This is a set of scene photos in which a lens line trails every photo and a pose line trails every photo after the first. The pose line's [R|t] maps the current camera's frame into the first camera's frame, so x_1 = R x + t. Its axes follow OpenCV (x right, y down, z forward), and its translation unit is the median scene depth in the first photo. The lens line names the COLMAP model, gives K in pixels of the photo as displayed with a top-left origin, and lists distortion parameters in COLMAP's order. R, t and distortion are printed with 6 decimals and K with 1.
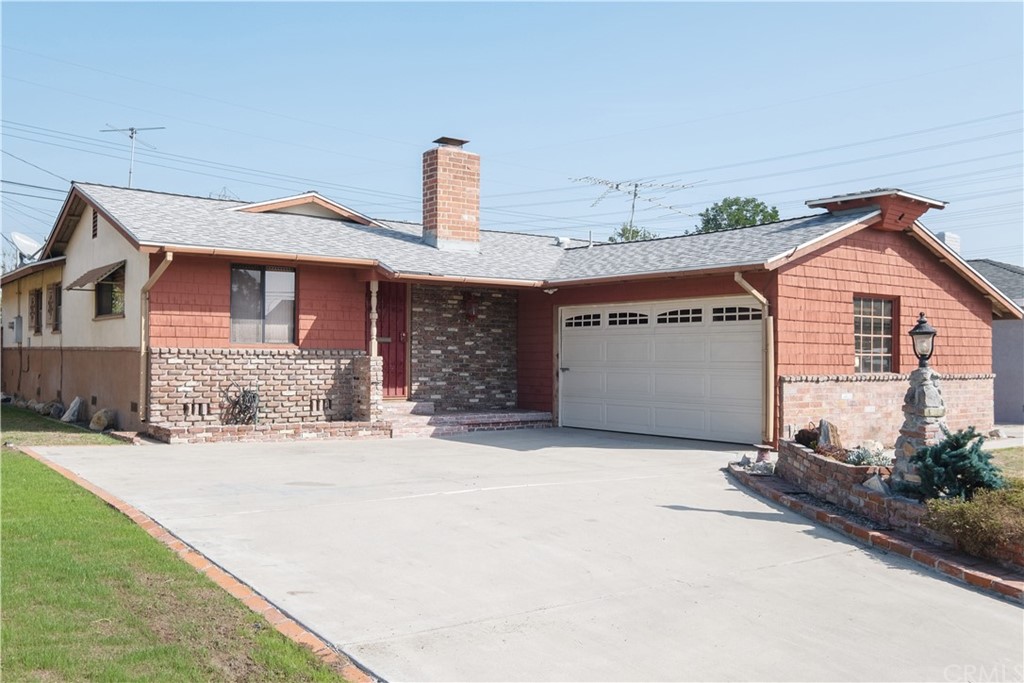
lens RADIAL K [[905.4, 0, 516.2], [0, 905.4, 347.1], [0, 0, 1]] dist [0.003314, 0.027077]
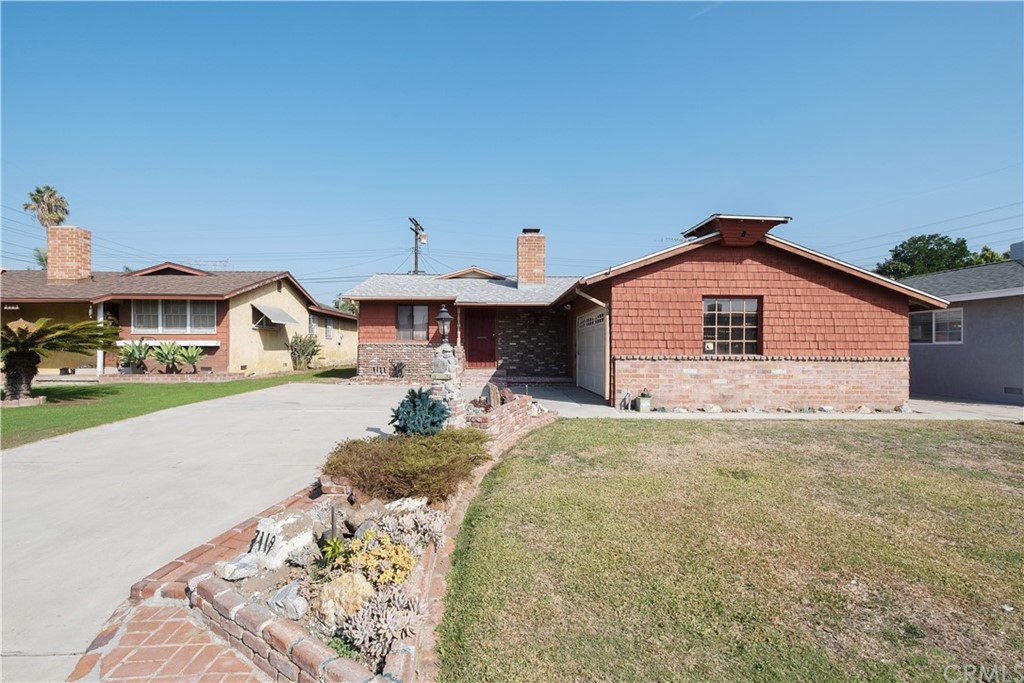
lens RADIAL K [[446.7, 0, 517.3], [0, 446.7, 349.8], [0, 0, 1]] dist [0.009670, -0.006679]
pose [[0.814661, -0.004628, -0.579920, 0.513436], [0.007922, 0.999964, 0.003148, 0.016513], [0.579884, -0.007159, 0.814668, 0.278091]]
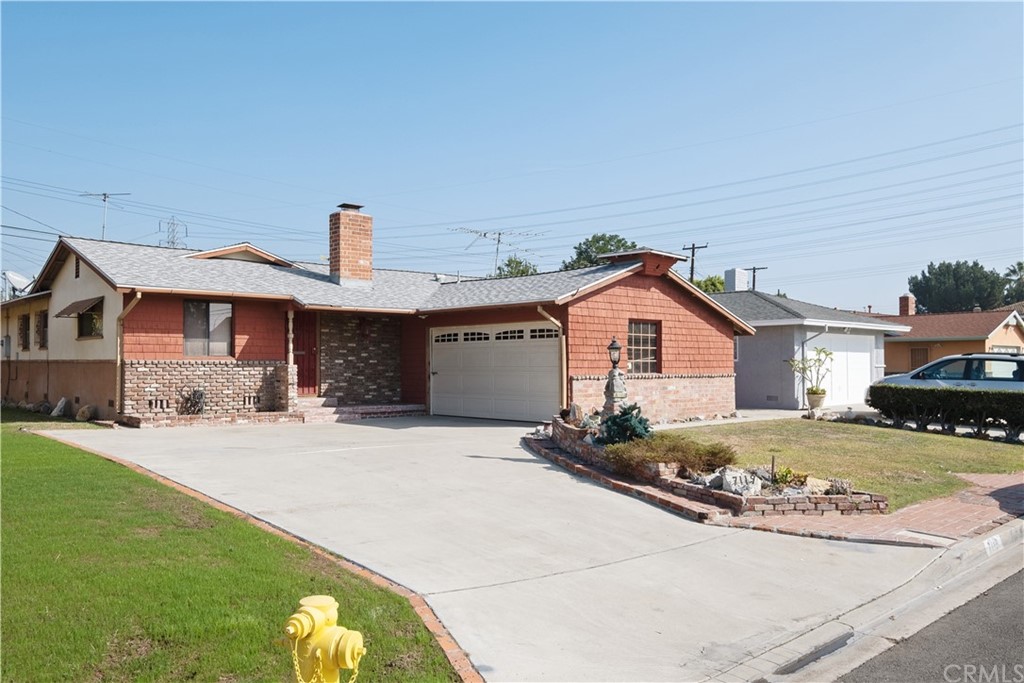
lens RADIAL K [[789.4, 0, 516.0], [0, 789.4, 349.5], [0, 0, 1]] dist [0.001436, 0.020108]
pose [[0.995182, -0.006803, 0.097806, 0.068025], [0.007553, 0.999945, -0.007302, -0.002051], [-0.097751, 0.008006, 0.995179, -0.237801]]
